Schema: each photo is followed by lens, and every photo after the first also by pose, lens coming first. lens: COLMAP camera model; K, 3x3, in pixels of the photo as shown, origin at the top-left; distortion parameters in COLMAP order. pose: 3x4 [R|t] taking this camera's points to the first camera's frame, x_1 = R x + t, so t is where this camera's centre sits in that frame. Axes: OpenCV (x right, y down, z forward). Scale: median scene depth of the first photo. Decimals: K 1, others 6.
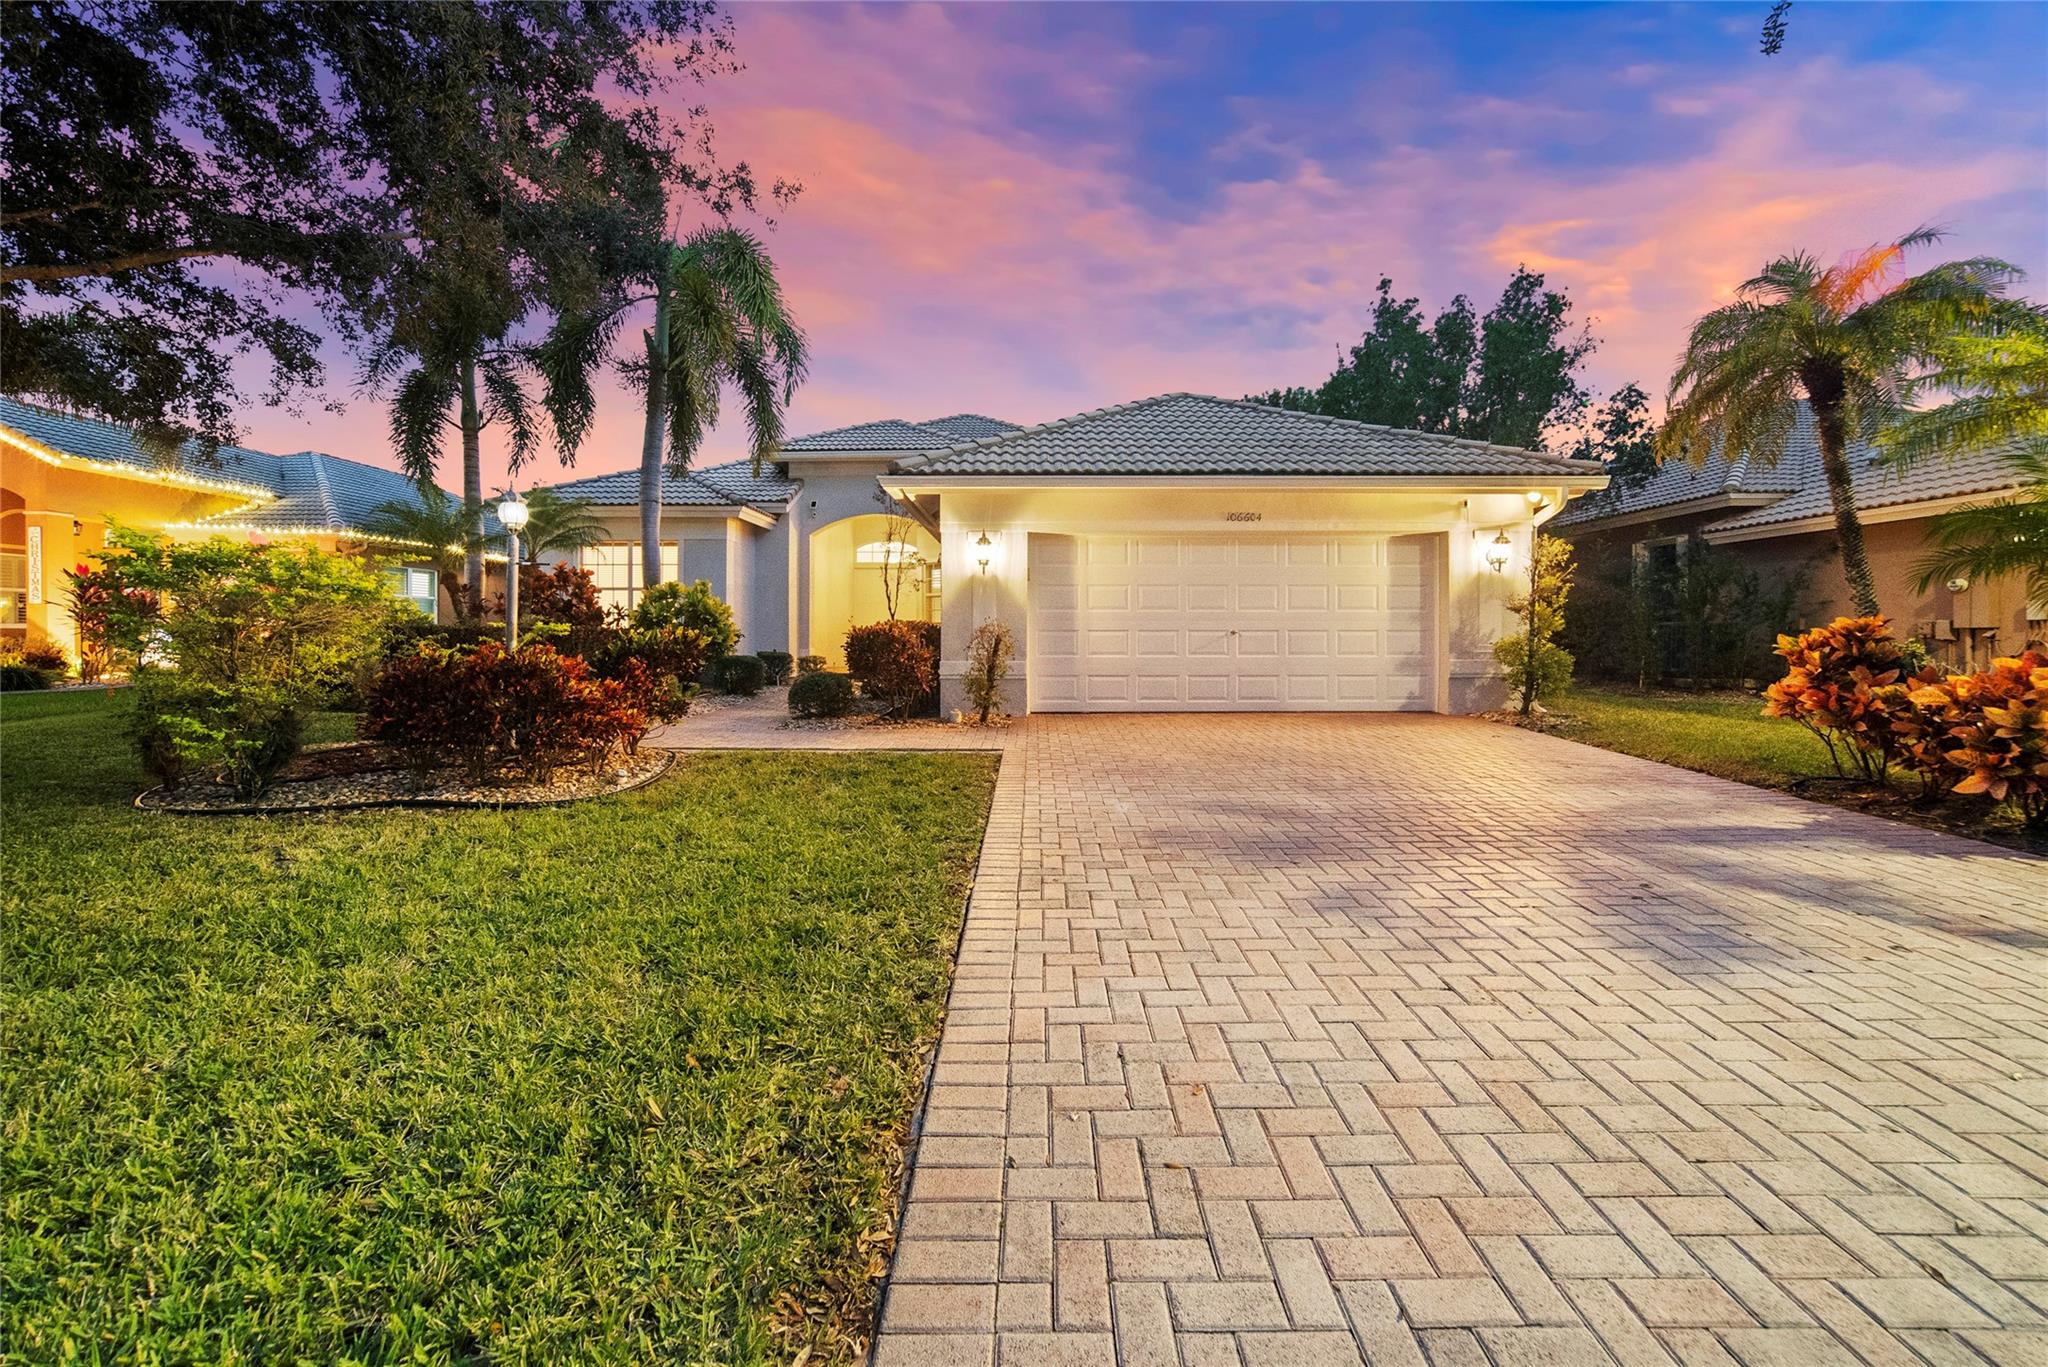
lens RADIAL K [[771.2, 0, 1028.4], [0, 771.2, 668.2], [0, 0, 1]] dist [-0.024321, 0.009623]
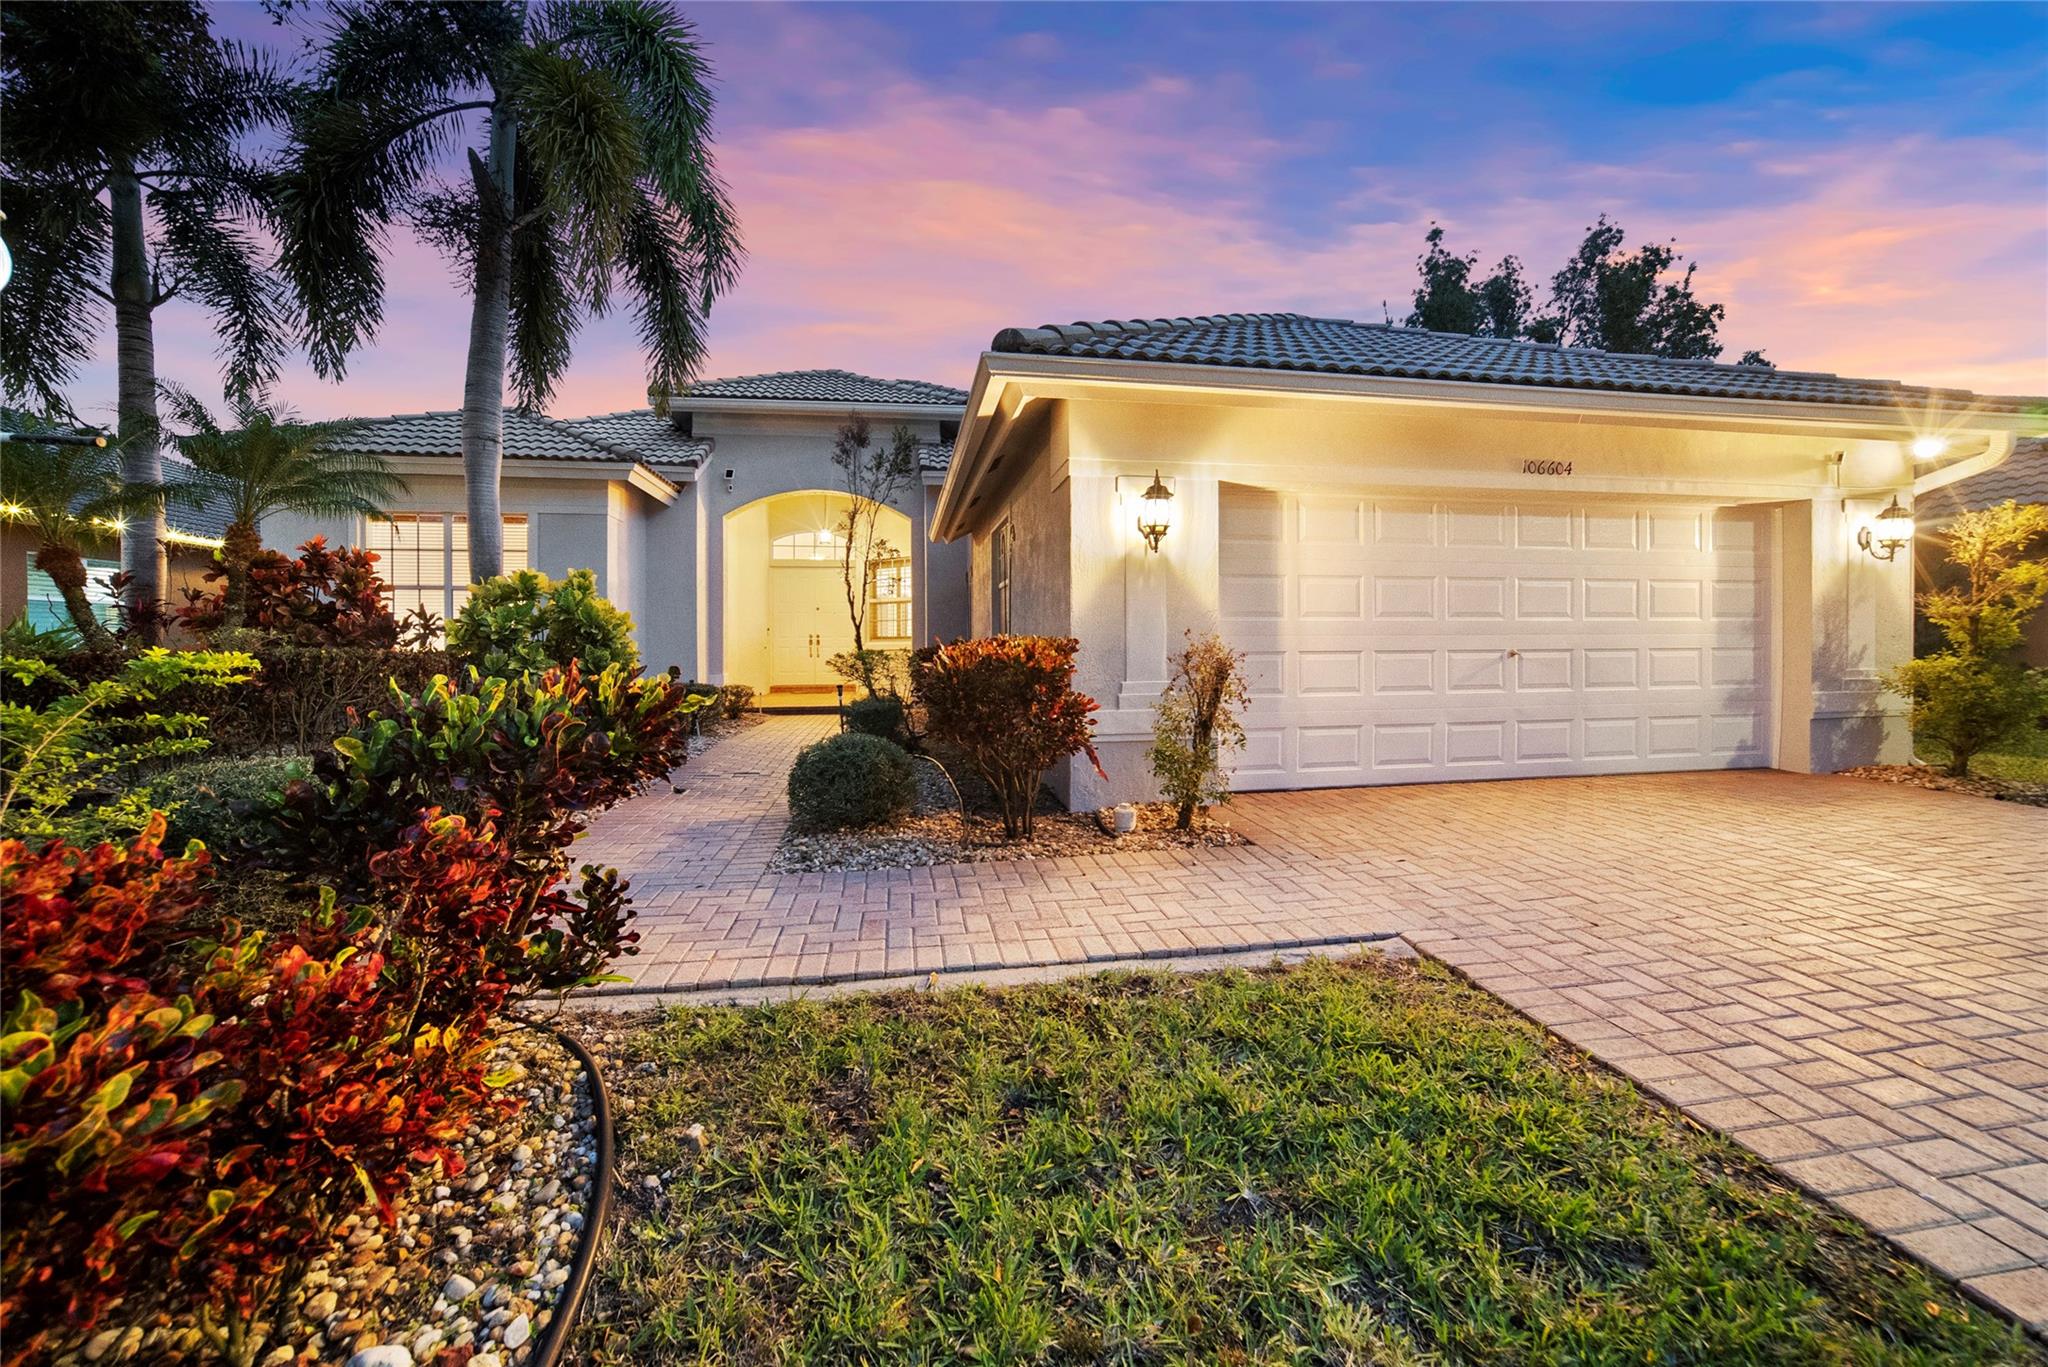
lens RADIAL K [[771.2, 0, 1028.4], [0, 771.2, 668.2], [0, 0, 1]] dist [-0.024321, 0.009623]
pose [[0.985919, -0.011956, 0.166794, -0.167631], [0.014189, 0.999825, -0.012199, -0.023678], [-0.166619, 0.014394, 0.985916, 0.329655]]
